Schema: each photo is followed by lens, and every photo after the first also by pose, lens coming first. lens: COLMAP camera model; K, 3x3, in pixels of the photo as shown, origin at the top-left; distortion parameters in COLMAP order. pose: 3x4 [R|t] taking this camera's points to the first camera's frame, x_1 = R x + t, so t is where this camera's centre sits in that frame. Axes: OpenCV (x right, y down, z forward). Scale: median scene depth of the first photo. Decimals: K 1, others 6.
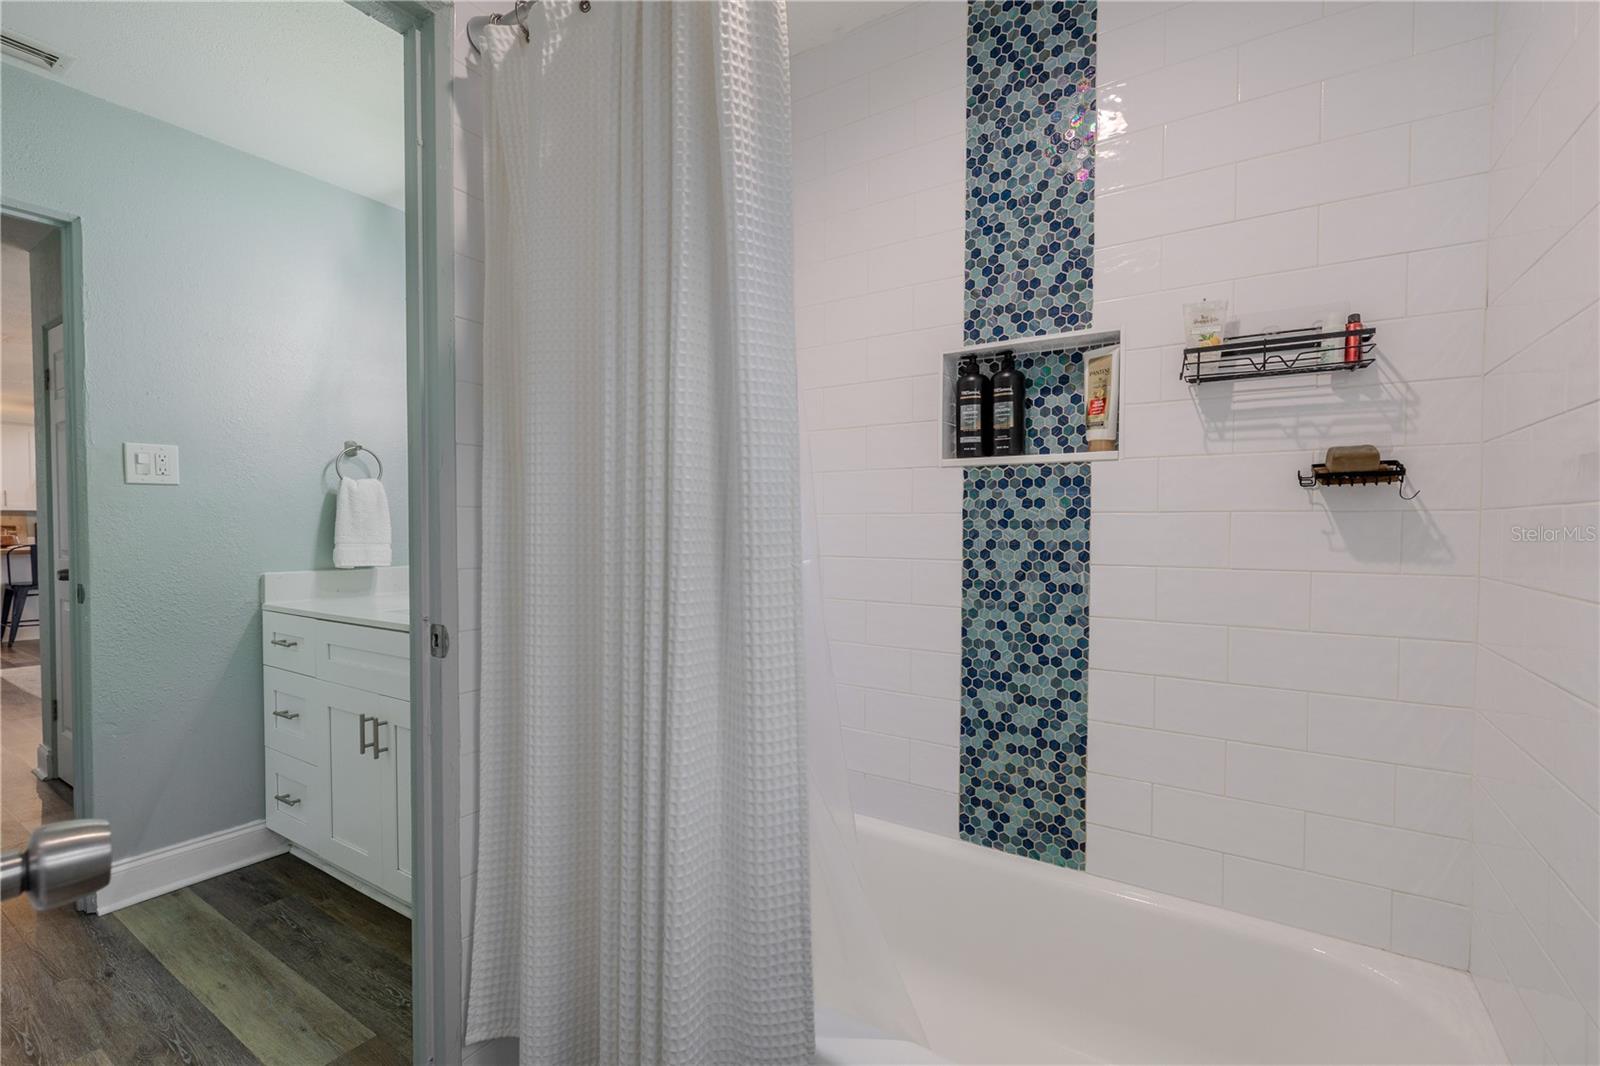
lens RADIAL K [[672.9, 0, 813.0], [0, 672.9, 539.1], [0, 0, 1]] dist [-0.002236, 0.000687]
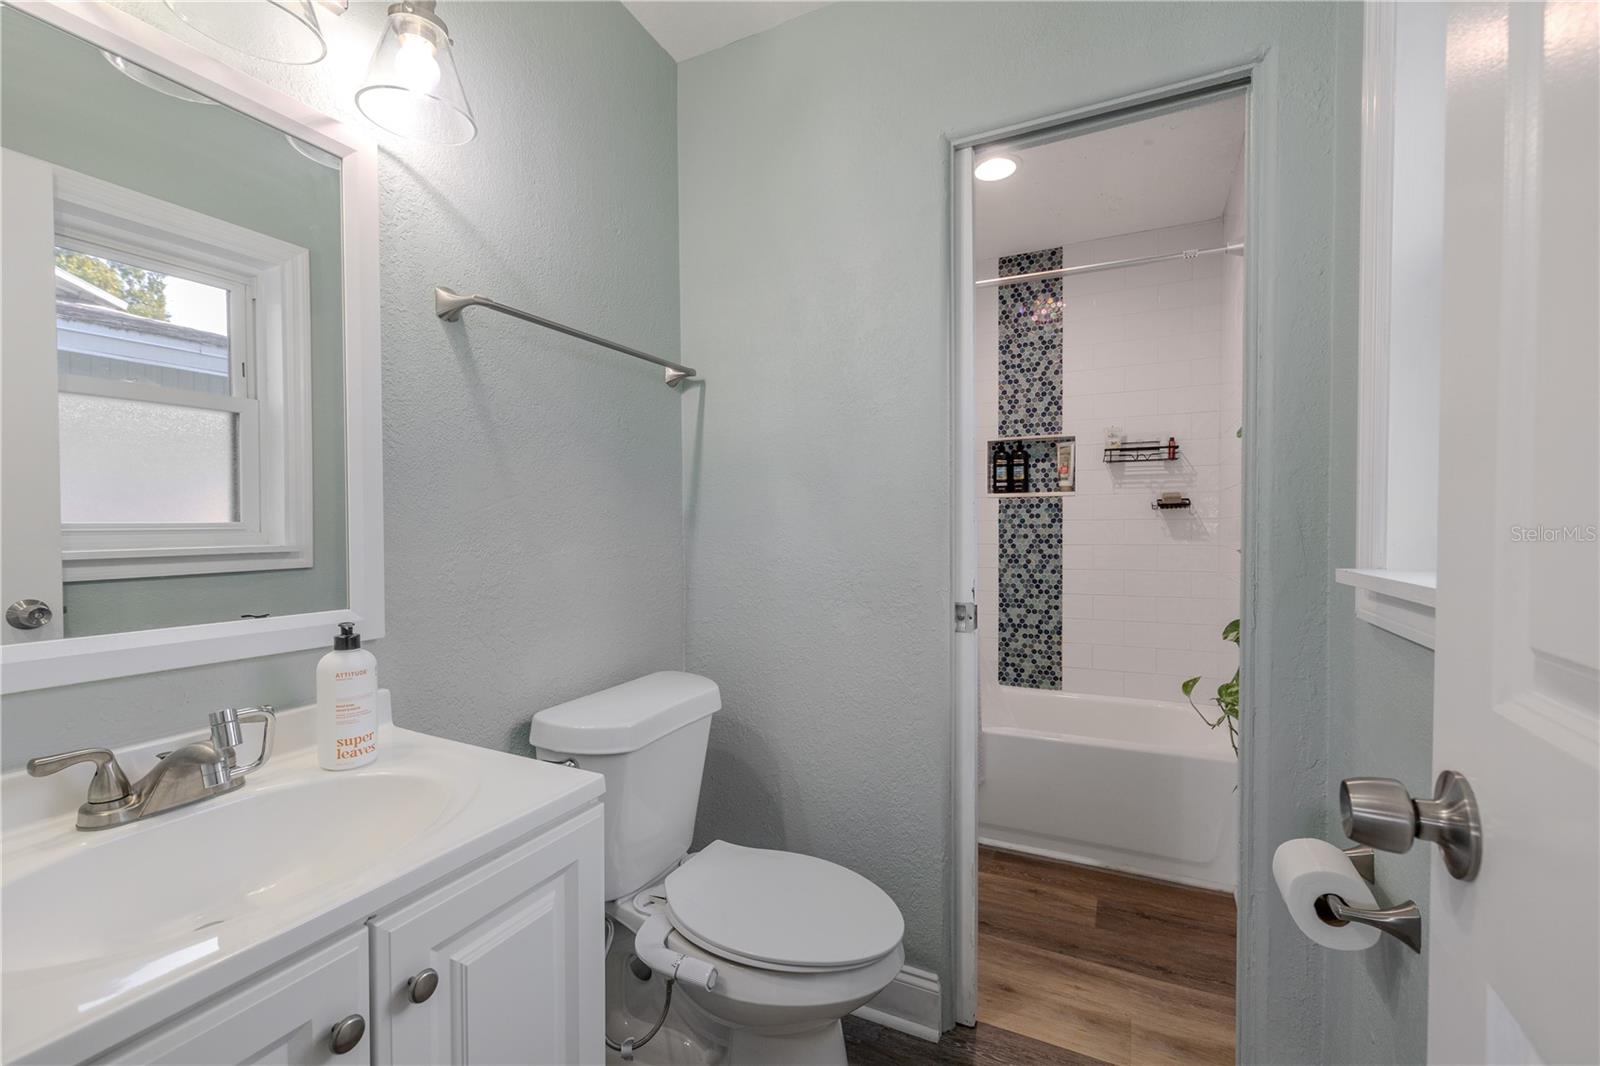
lens RADIAL K [[672.9, 0, 798.7], [0, 672.9, 537.1], [0, 0, 1]] dist [-0.002236, 0.000687]
pose [[0.994031, -0.006195, 0.108919, -0.614284], [0.007628, 0.999890, -0.012749, 0.032049], [-0.108828, 0.013503, 0.993969, -0.968492]]
